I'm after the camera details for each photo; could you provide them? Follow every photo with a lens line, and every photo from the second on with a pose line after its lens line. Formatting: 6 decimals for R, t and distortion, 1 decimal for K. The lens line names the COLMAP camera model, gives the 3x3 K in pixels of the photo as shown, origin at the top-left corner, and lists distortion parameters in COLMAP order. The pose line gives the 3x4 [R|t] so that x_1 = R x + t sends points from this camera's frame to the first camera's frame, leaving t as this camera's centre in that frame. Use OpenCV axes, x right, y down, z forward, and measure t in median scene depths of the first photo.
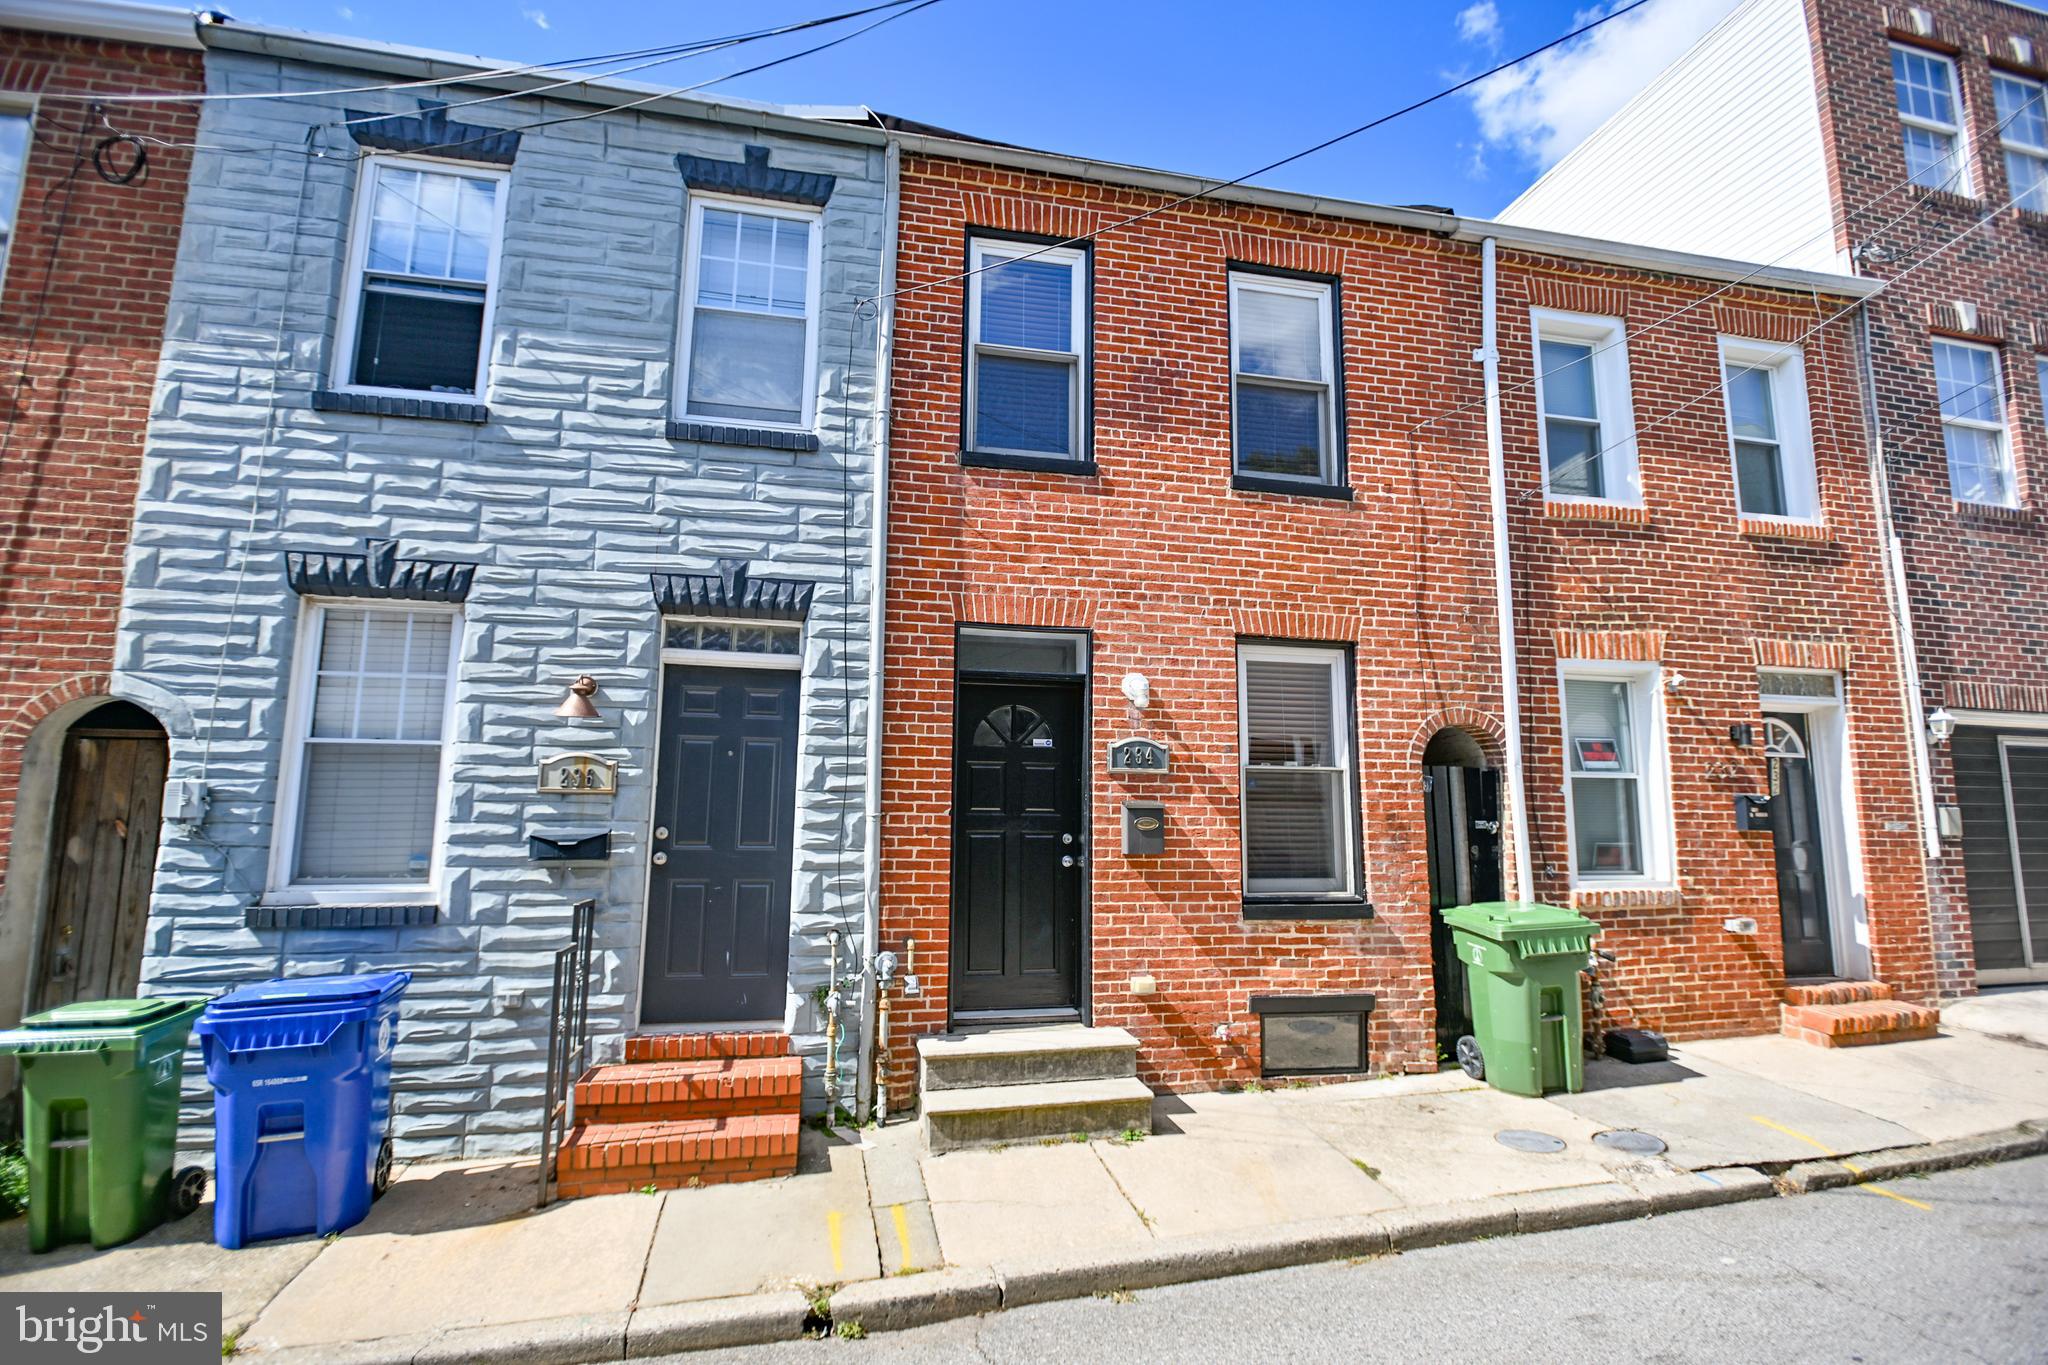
lens RADIAL K [[957.4, 0, 1027.9], [0, 957.4, 681.6], [0, 0, 1]] dist [-0.009022, -0.001580]
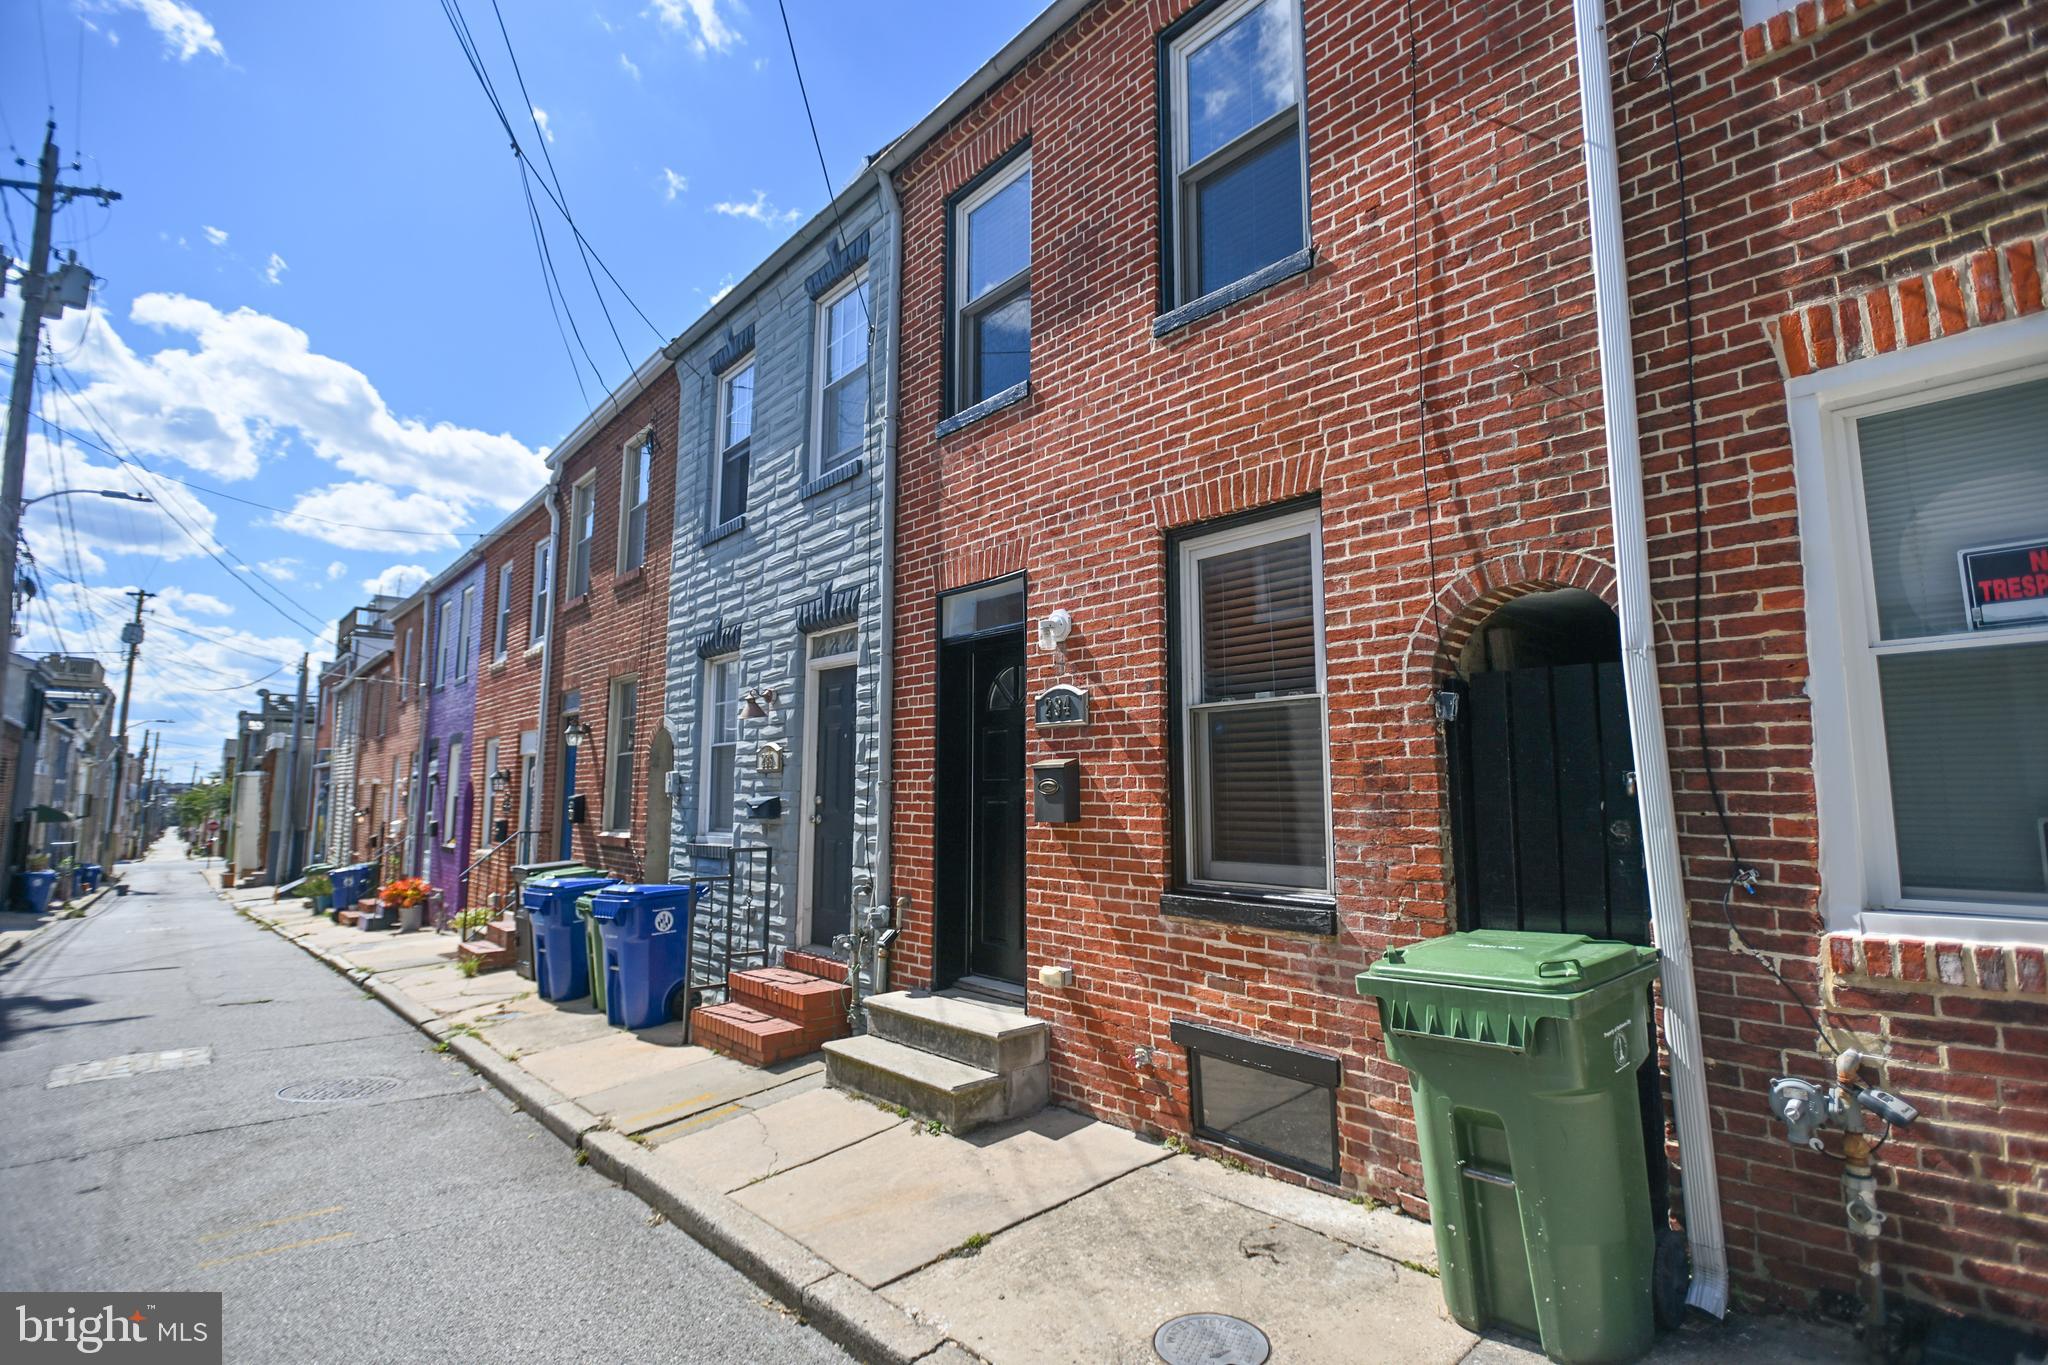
lens RADIAL K [[964.1, 0, 1032.7], [0, 964.1, 676.4], [0, 0, 1]] dist [-0.010850, -0.001261]
pose [[0.488123, -0.116189, -0.865006, 0.835047], [0.131057, 0.989619, -0.058972, 0.097169], [0.862879, -0.084580, 0.498284, 0.552884]]
